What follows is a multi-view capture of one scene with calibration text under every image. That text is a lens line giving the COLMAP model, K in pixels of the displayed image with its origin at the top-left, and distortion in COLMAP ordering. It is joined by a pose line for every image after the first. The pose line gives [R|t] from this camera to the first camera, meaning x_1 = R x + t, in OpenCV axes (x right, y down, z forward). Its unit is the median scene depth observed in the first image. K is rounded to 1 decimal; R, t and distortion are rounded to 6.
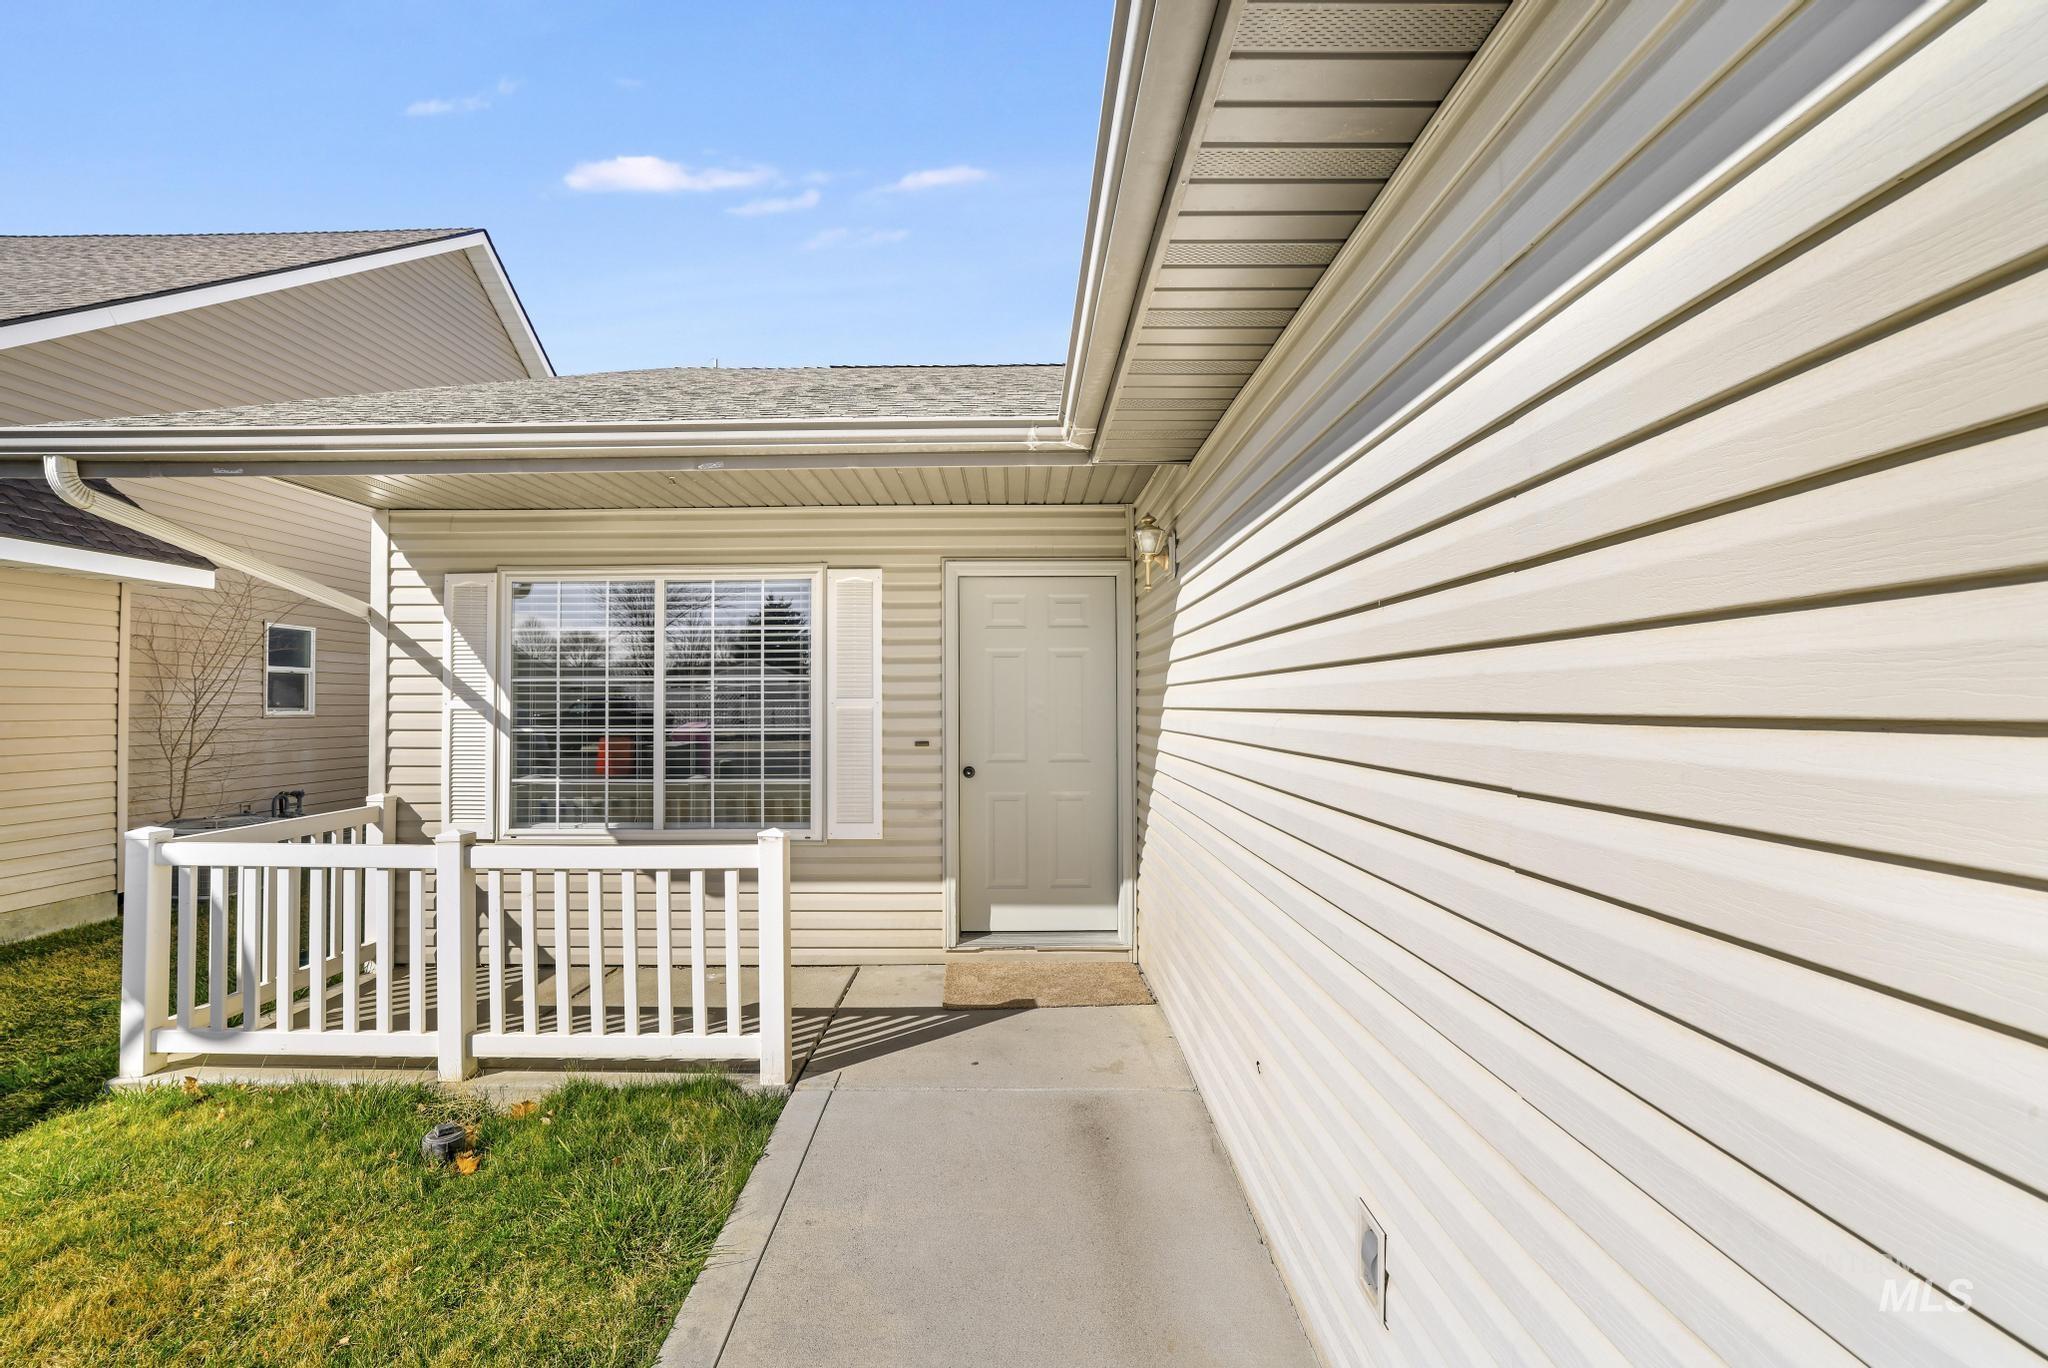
lens RADIAL K [[891.7, 0, 1013.7], [0, 891.7, 686.3], [0, 0, 1]] dist [-0.020087, 0.003532]
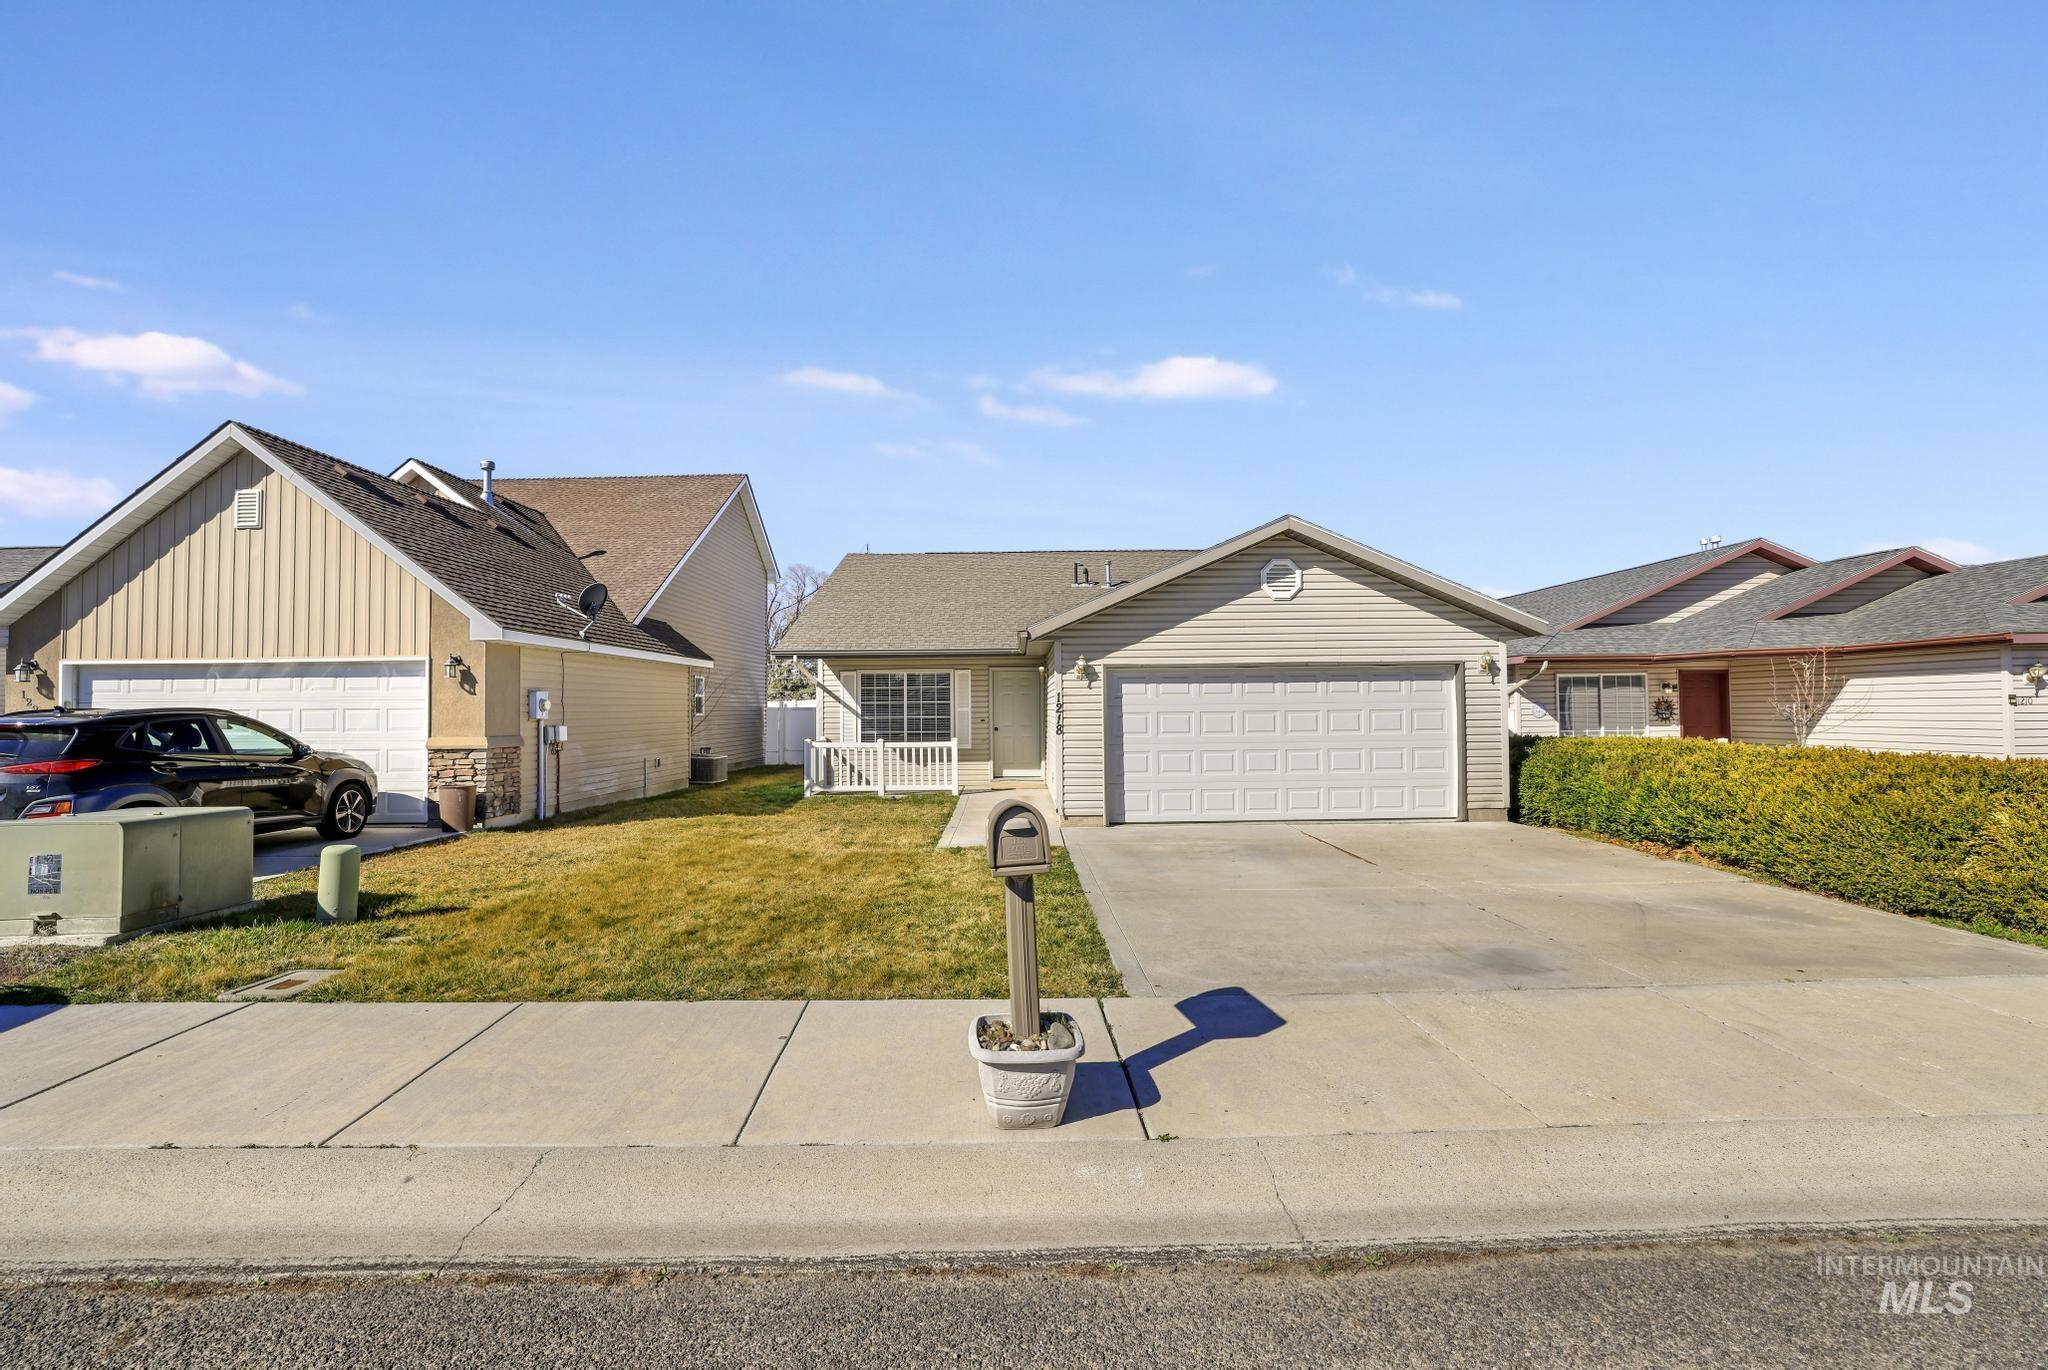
lens RADIAL K [[891.7, 0, 1036.1], [0, 891.7, 675.7], [0, 0, 1]] dist [-0.020087, 0.003532]
pose [[0.999616, -0.005812, 0.027084, 0.010736], [0.006188, 0.999885, -0.013832, -0.058827], [-0.027001, 0.013994, 0.999537, -2.428219]]
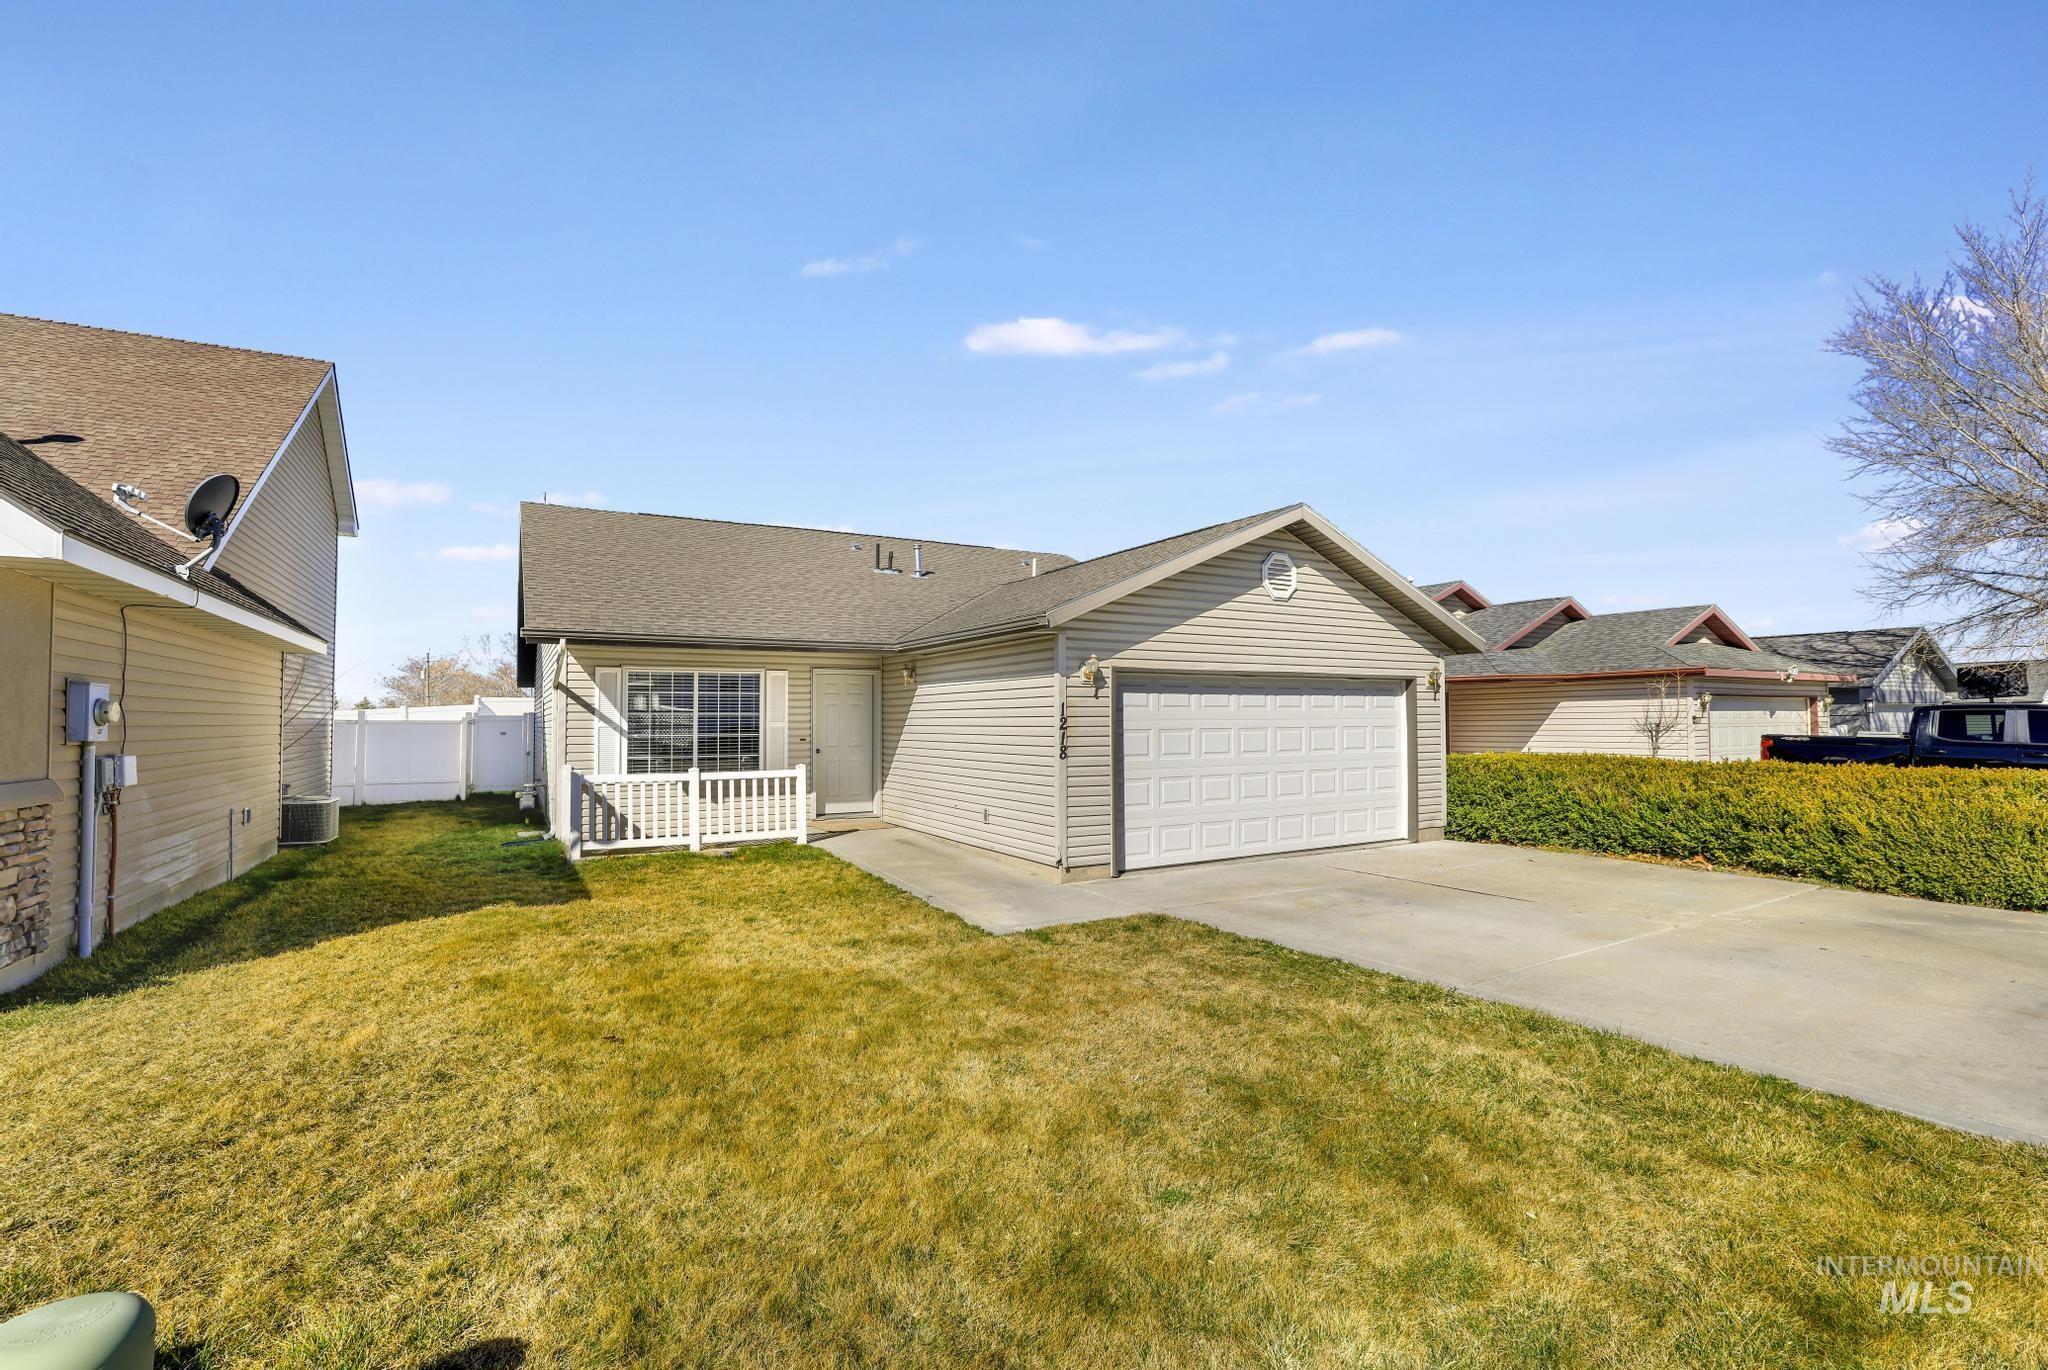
lens RADIAL K [[891.7, 0, 1028.3], [0, 891.7, 687.3], [0, 0, 1]] dist [-0.020087, 0.003532]
pose [[0.859576, 0.017933, 0.510693, -0.852904], [-0.008972, 0.999760, -0.020006, -0.039849], [-0.510929, 0.012615, 0.859530, -1.516043]]
